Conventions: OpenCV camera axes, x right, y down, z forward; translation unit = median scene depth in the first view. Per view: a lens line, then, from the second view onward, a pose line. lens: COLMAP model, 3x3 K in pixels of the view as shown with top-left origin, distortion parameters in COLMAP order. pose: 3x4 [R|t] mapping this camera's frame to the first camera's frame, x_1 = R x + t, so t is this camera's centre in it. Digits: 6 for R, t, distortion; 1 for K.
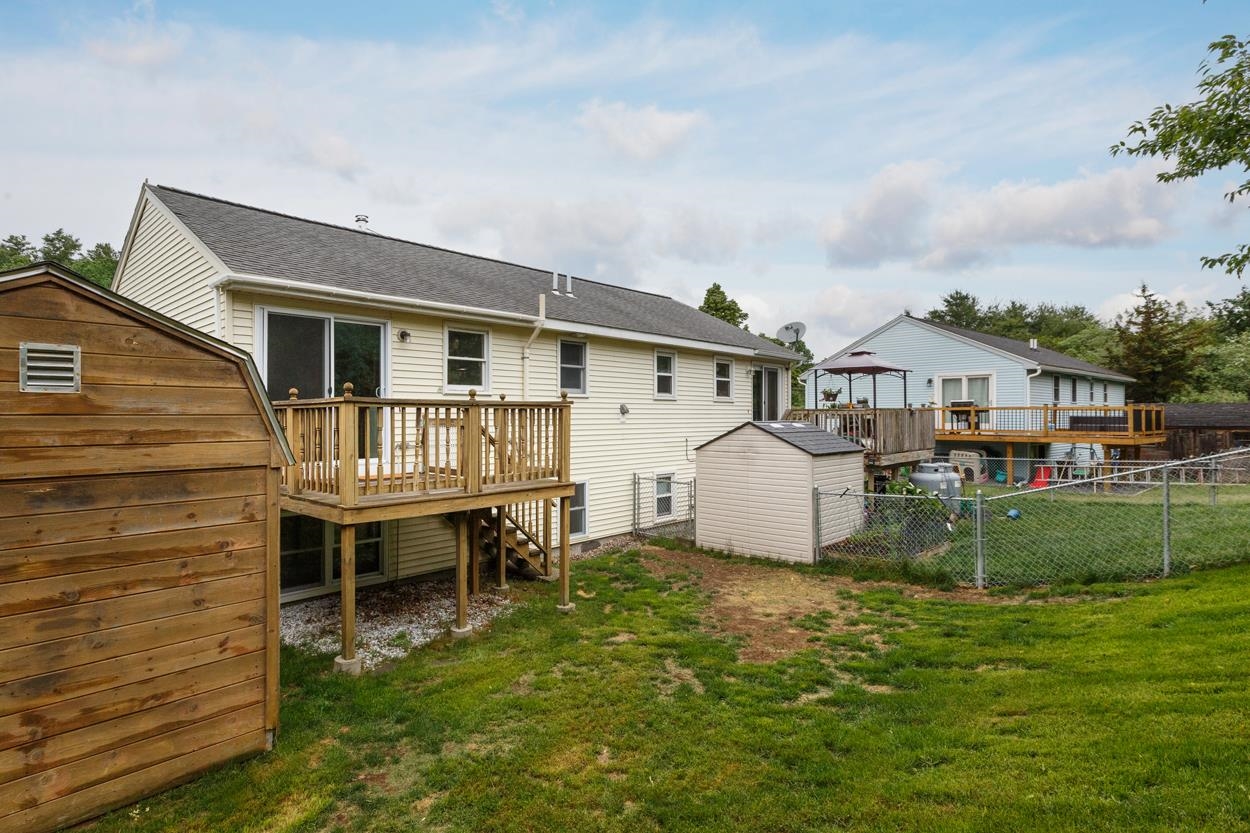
lens RADIAL K [[637.6, 0, 625.0], [0, 637.6, 416.5], [0, 0, 1]] dist [-0.001713, -0.000718]
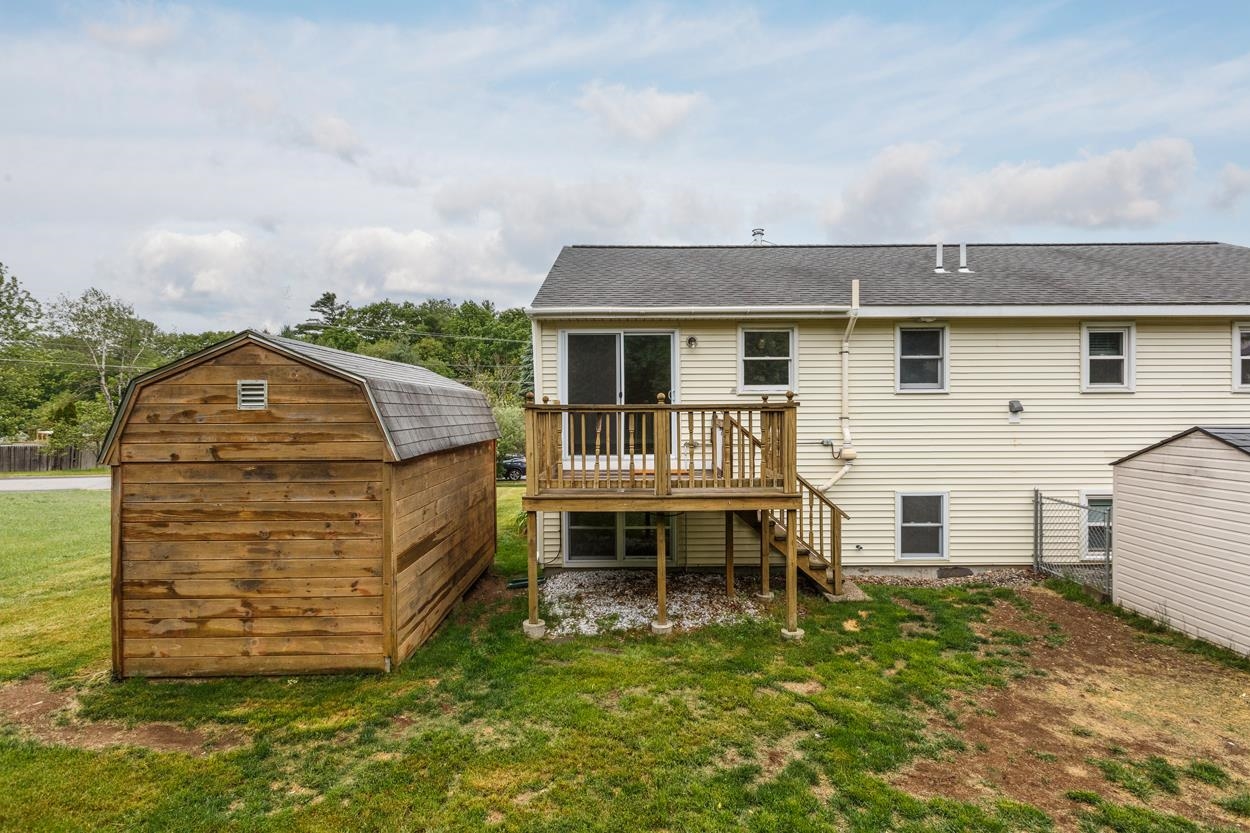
lens RADIAL K [[596.0, 0, 625.0], [0, 596.0, 416.5], [0, 0, 1]] dist [0.000571, -0.000468]
pose [[0.680369, 0.008892, -0.732816, 0.419899], [0.000904, 0.999915, 0.012972, -0.018440], [0.732869, -0.009488, 0.680303, 0.310817]]
